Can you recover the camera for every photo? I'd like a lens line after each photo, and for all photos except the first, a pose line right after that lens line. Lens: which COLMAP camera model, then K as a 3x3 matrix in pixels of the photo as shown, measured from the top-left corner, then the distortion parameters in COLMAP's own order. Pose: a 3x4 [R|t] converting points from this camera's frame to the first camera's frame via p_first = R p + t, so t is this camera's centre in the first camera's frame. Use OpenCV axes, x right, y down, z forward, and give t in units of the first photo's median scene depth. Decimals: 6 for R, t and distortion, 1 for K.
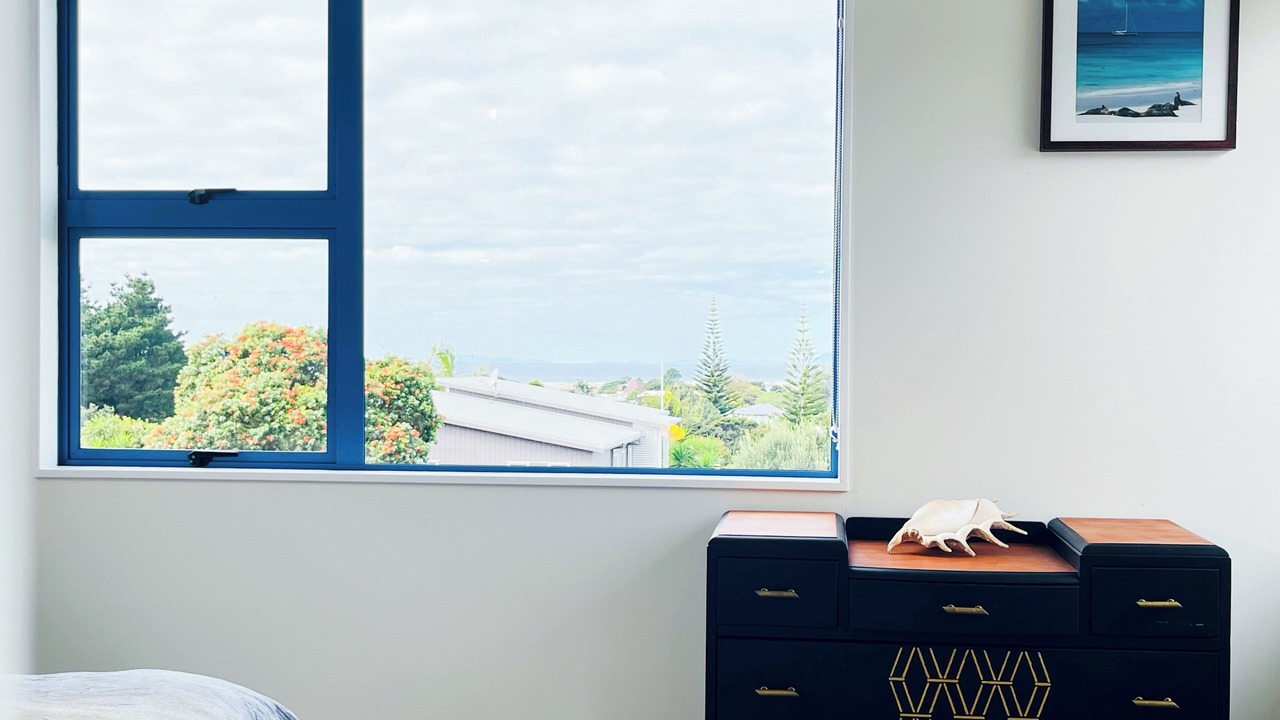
lens RADIAL K [[1521.1, 0, 640.0], [0, 1521.1, 360.0], [0, 0, 1]] dist [0.011471, 0.010721]
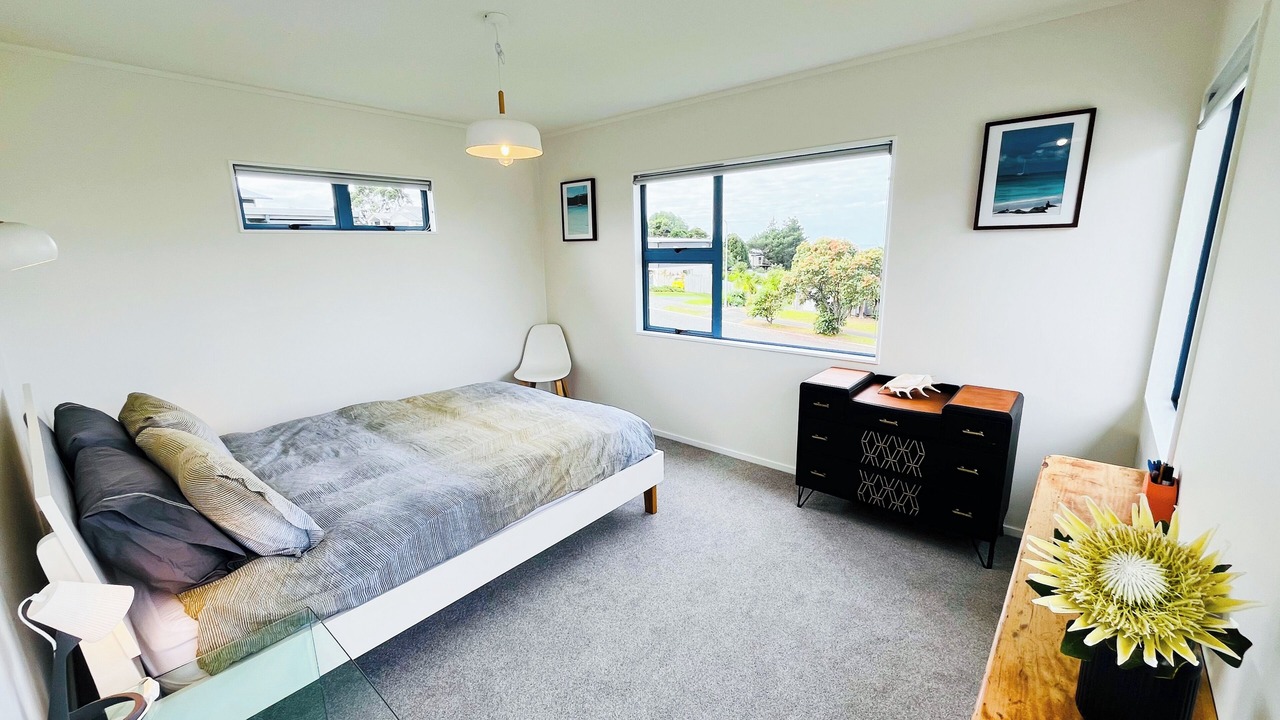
lens RADIAL K [[513.3, 0, 640.0], [0, 513.3, 360.0], [0, 0, 1]] dist [-0.019670, -0.000162]
pose [[0.820367, 0.098004, -0.563377, 0.303505], [0.027478, 0.977310, 0.210024, -0.121634], [0.571177, -0.187777, 0.799060, 0.056782]]
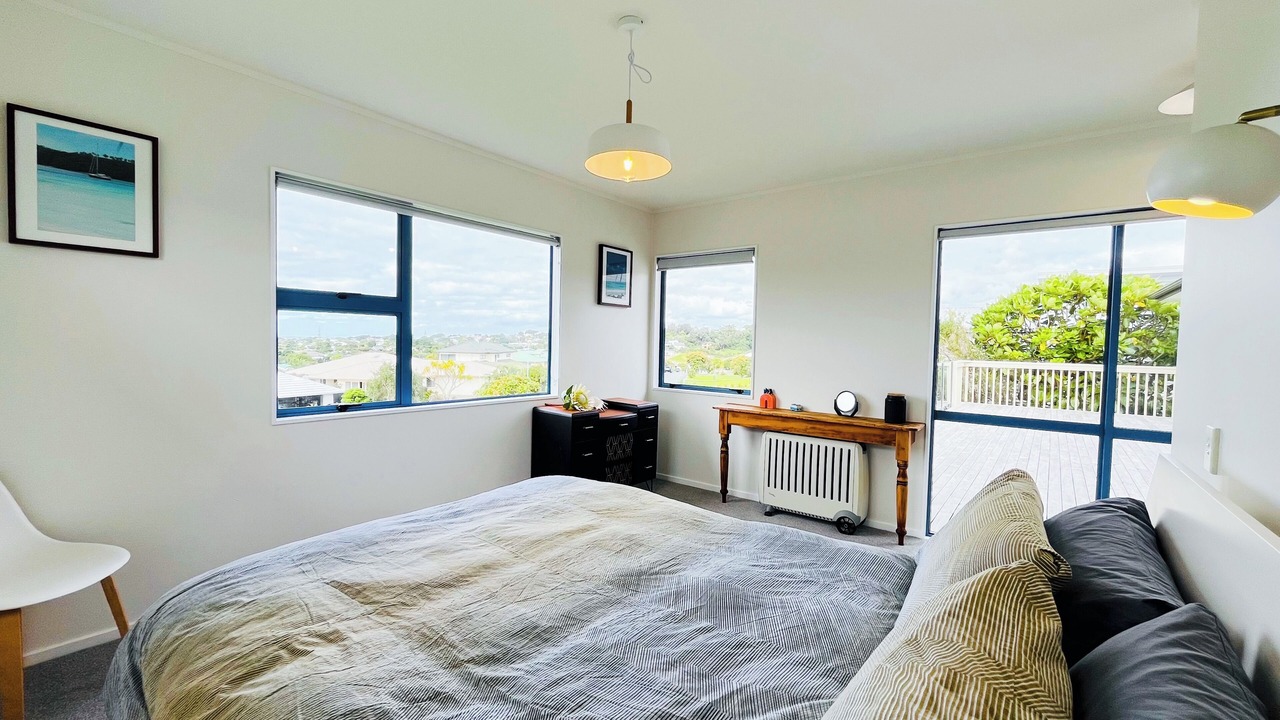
lens RADIAL K [[513.3, 0, 640.0], [0, 513.3, 360.0], [0, 0, 1]] dist [-0.019670, -0.000162]
pose [[0.537729, -0.025919, 0.842719, -0.777301], [-0.019042, 0.998899, 0.042872, -0.055721], [-0.842903, -0.039100, 0.536643, 0.217959]]
